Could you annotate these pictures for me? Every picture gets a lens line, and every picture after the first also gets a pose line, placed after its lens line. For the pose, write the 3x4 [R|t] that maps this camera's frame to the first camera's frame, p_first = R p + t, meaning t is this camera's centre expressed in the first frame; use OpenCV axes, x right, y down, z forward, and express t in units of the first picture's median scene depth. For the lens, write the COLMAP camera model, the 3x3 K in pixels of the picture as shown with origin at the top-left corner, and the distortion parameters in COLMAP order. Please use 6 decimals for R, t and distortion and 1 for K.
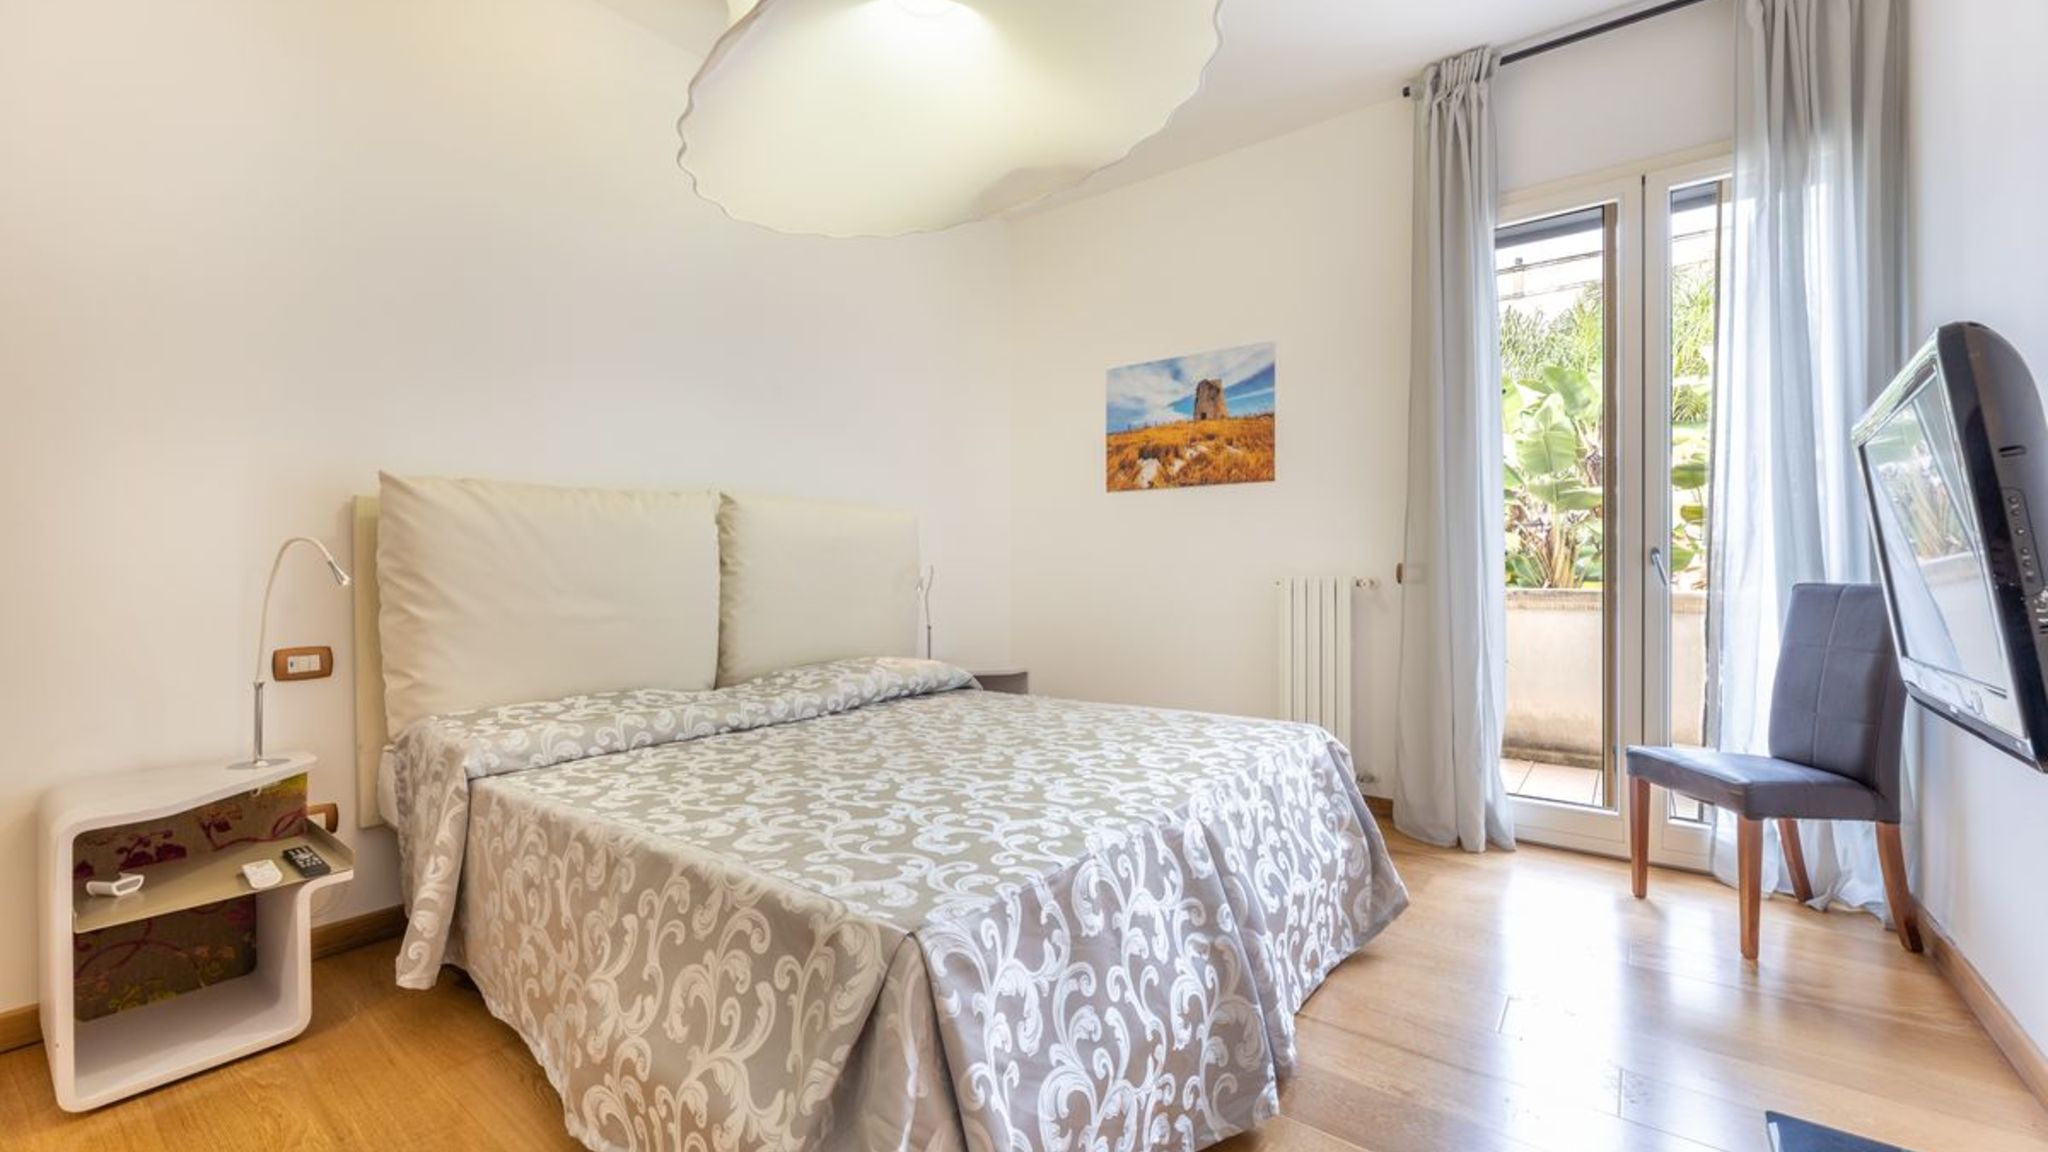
lens RADIAL K [[818.5, 0, 1027.6], [0, 818.5, 573.5], [0, 0, 1]] dist [-0.001626, 0.000507]
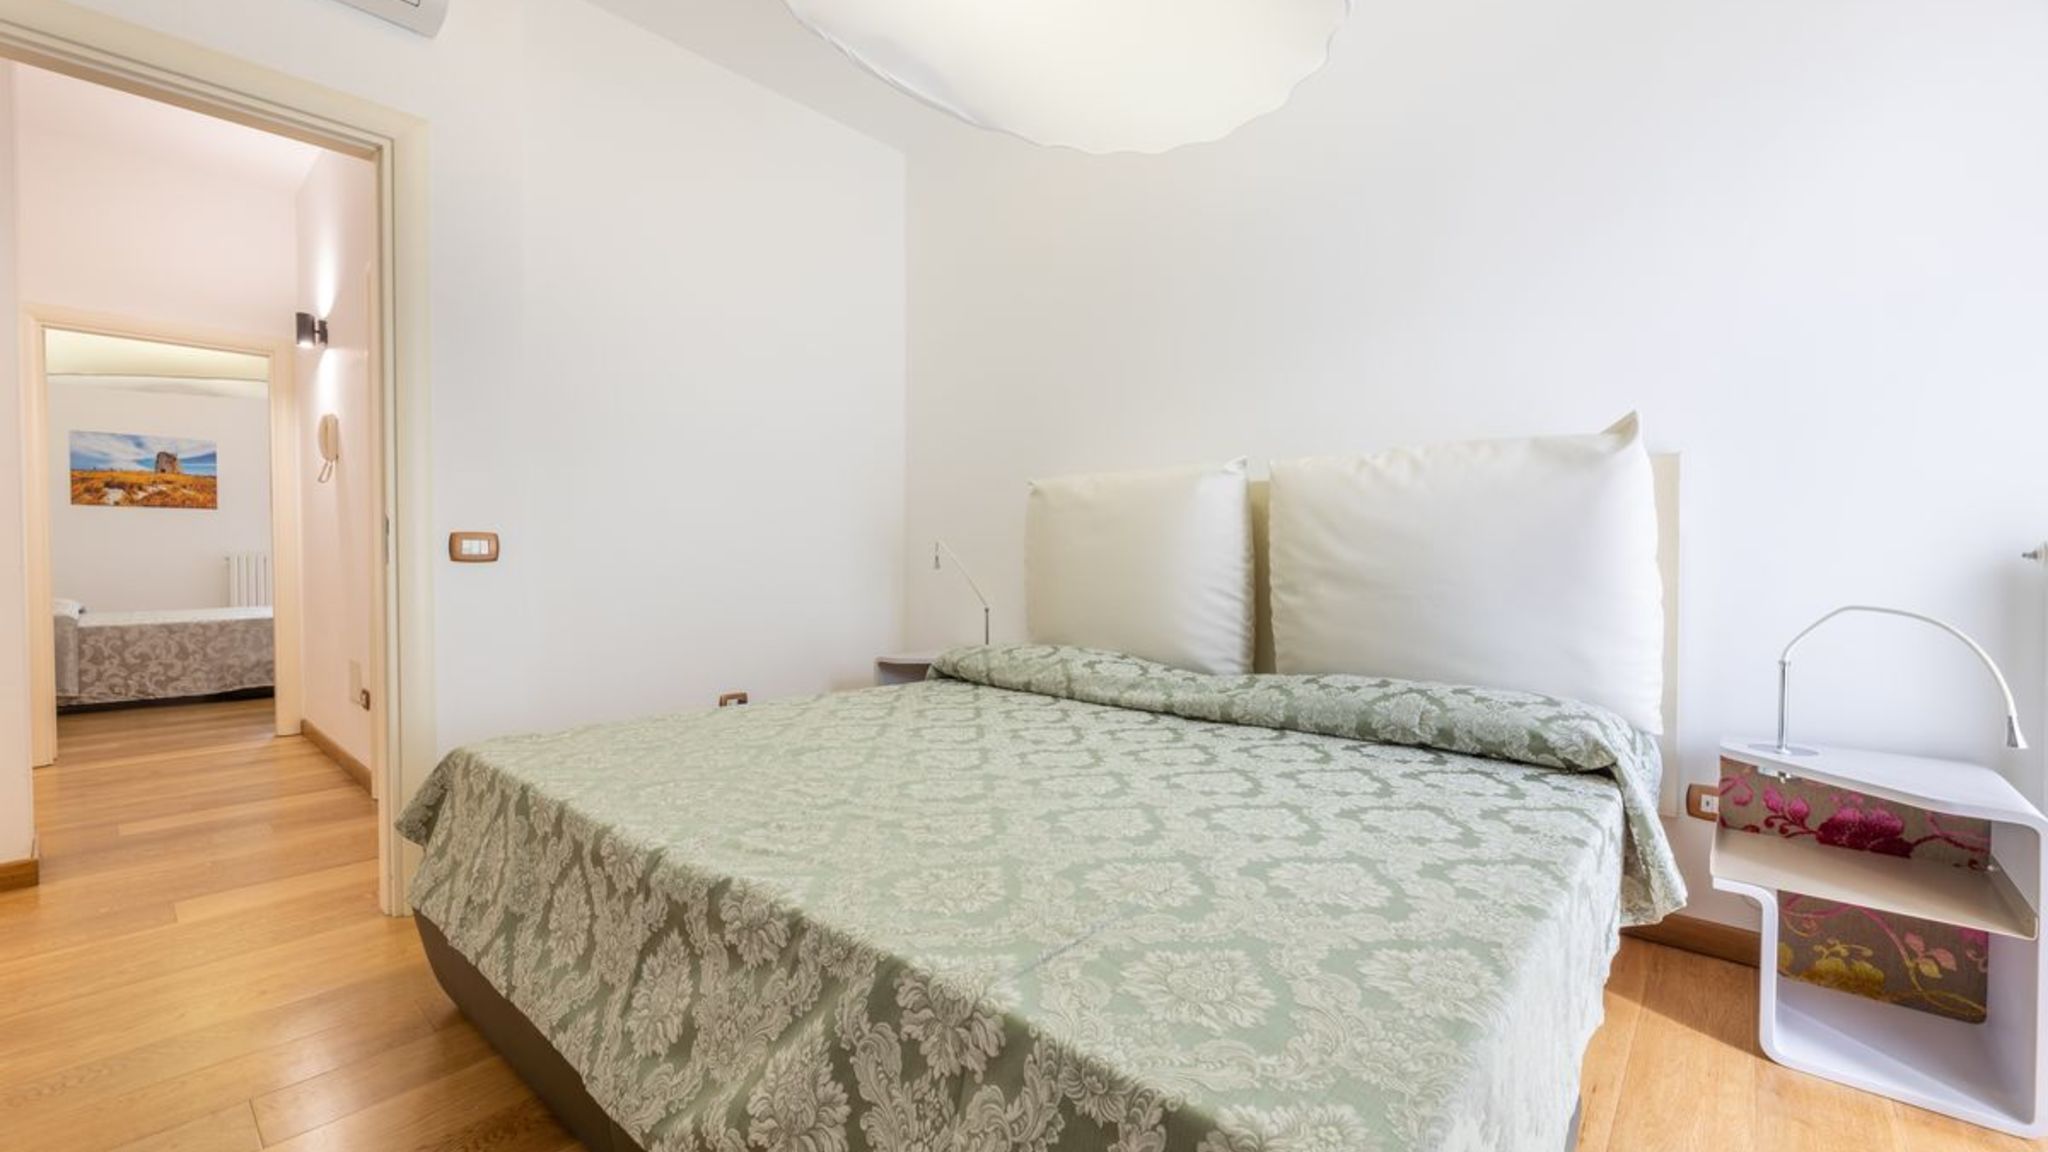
lens RADIAL K [[818.5, 0, 1027.6], [0, 818.5, 573.5], [0, 0, 1]] dist [-0.001626, 0.000507]
pose [[0.075776, -0.015539, 0.997004, -1.540547], [0.006564, 0.999865, 0.015085, 0.029766], [-0.997103, 0.005401, 0.075867, -1.147533]]
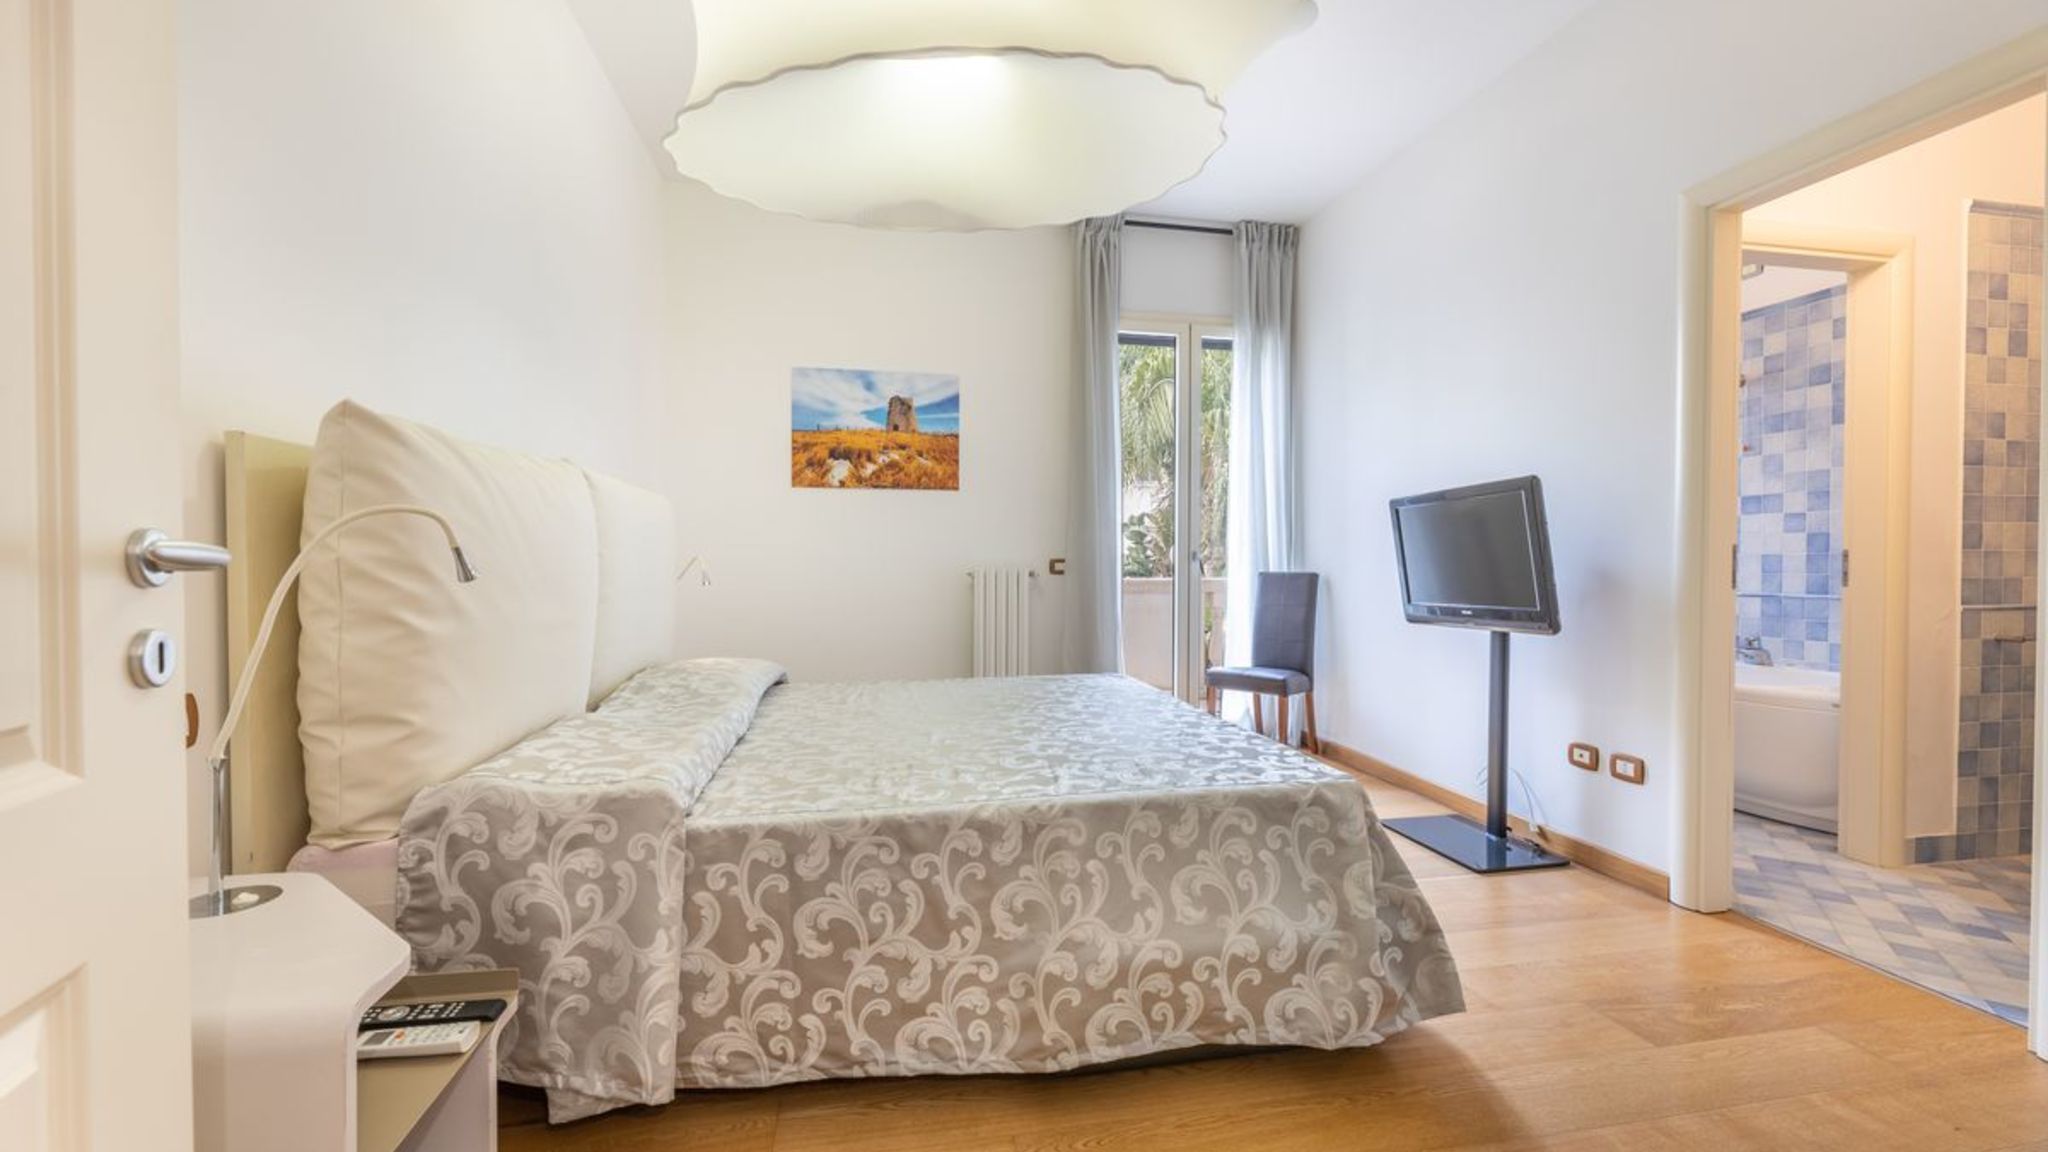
lens RADIAL K [[818.5, 0, 1027.6], [0, 818.5, 573.5], [0, 0, 1]] dist [-0.001626, 0.000507]
pose [[0.665381, -0.005486, 0.746484, -0.518299], [-0.000179, 0.999972, 0.007509, 0.000987], [-0.746504, -0.005130, 0.665361, 0.110029]]
